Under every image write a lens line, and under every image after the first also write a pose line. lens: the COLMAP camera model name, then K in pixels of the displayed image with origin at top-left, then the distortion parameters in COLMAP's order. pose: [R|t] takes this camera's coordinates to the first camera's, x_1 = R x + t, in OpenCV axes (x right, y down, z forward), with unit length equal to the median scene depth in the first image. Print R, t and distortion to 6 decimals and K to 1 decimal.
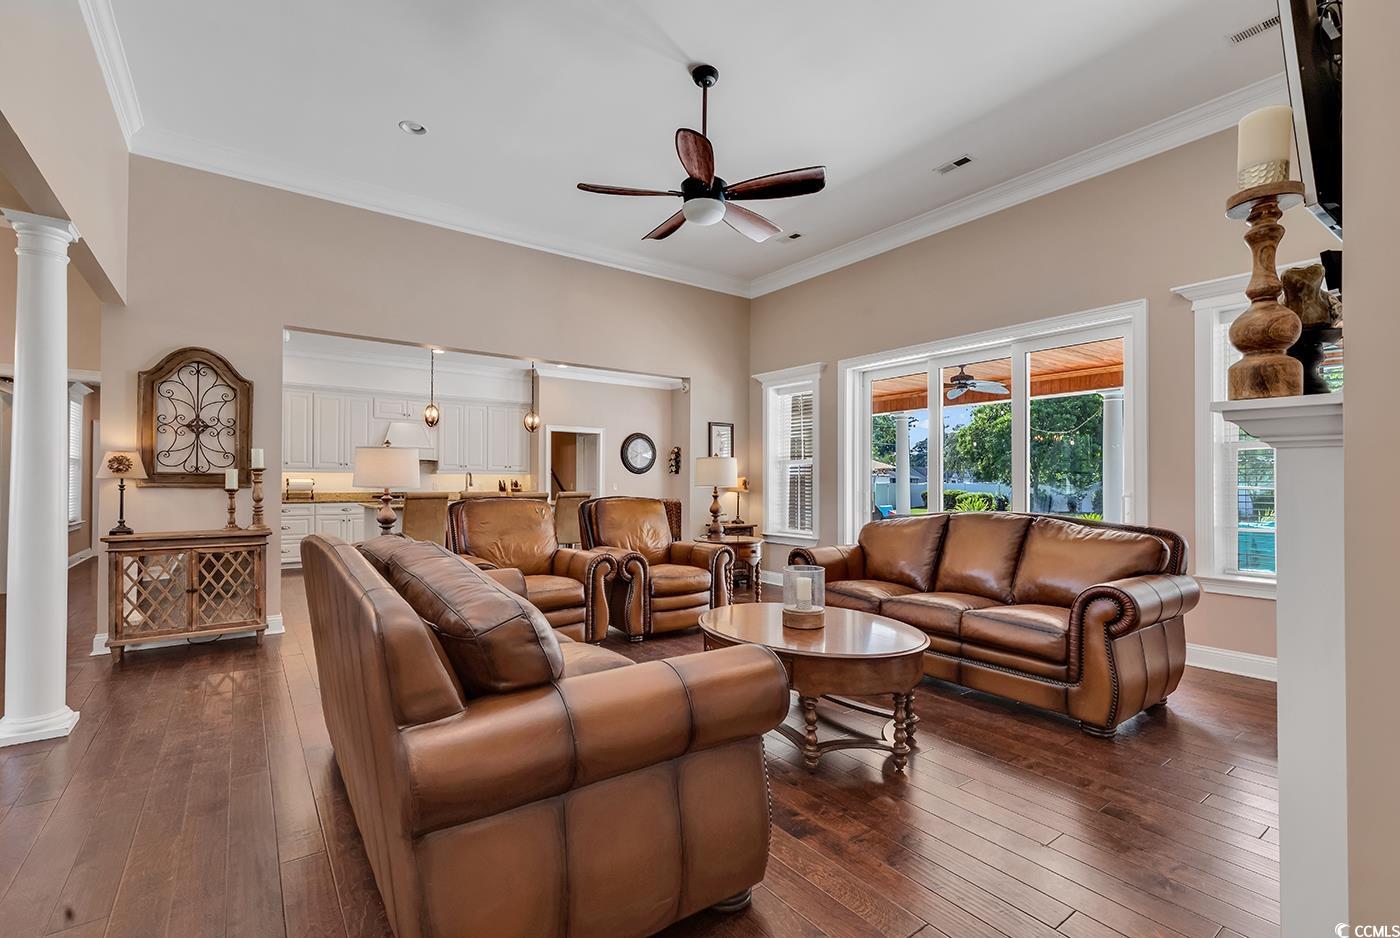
lens RADIAL K [[627.4, 0, 699.4], [0, 627.4, 474.8], [0, 0, 1]] dist [0.009658, 0.000308]
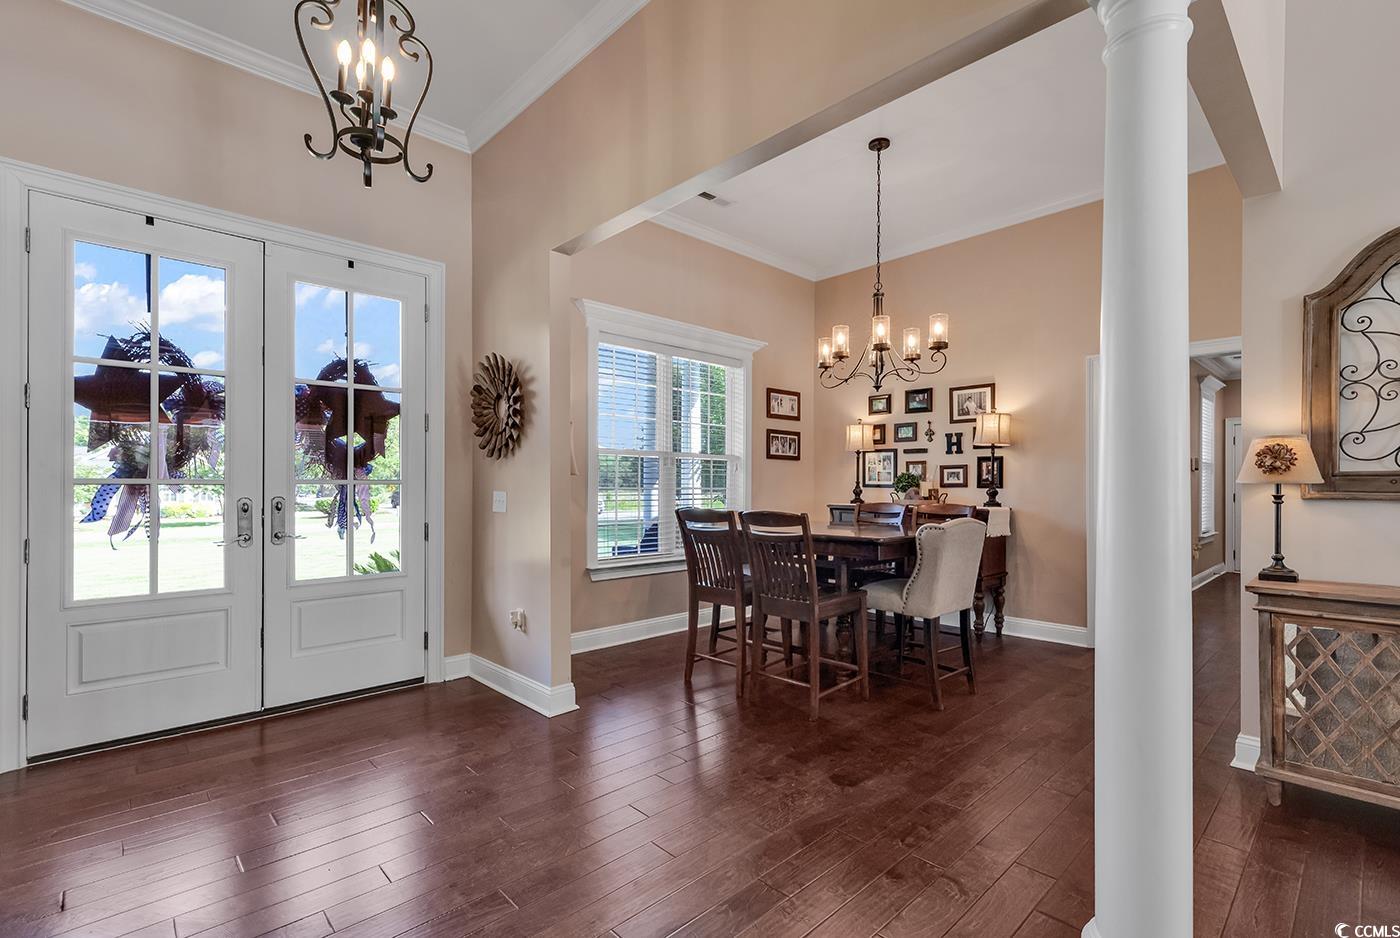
lens RADIAL K [[627.4, 0, 726.8], [0, 627.4, 481.4], [0, 0, 1]] dist [0.009658, 0.000308]
pose [[0.139855, -0.002487, -0.990169, -0.408525], [0.007984, 0.999967, -0.001384, 0.000527], [0.990140, -0.007712, 0.139870, 0.417407]]
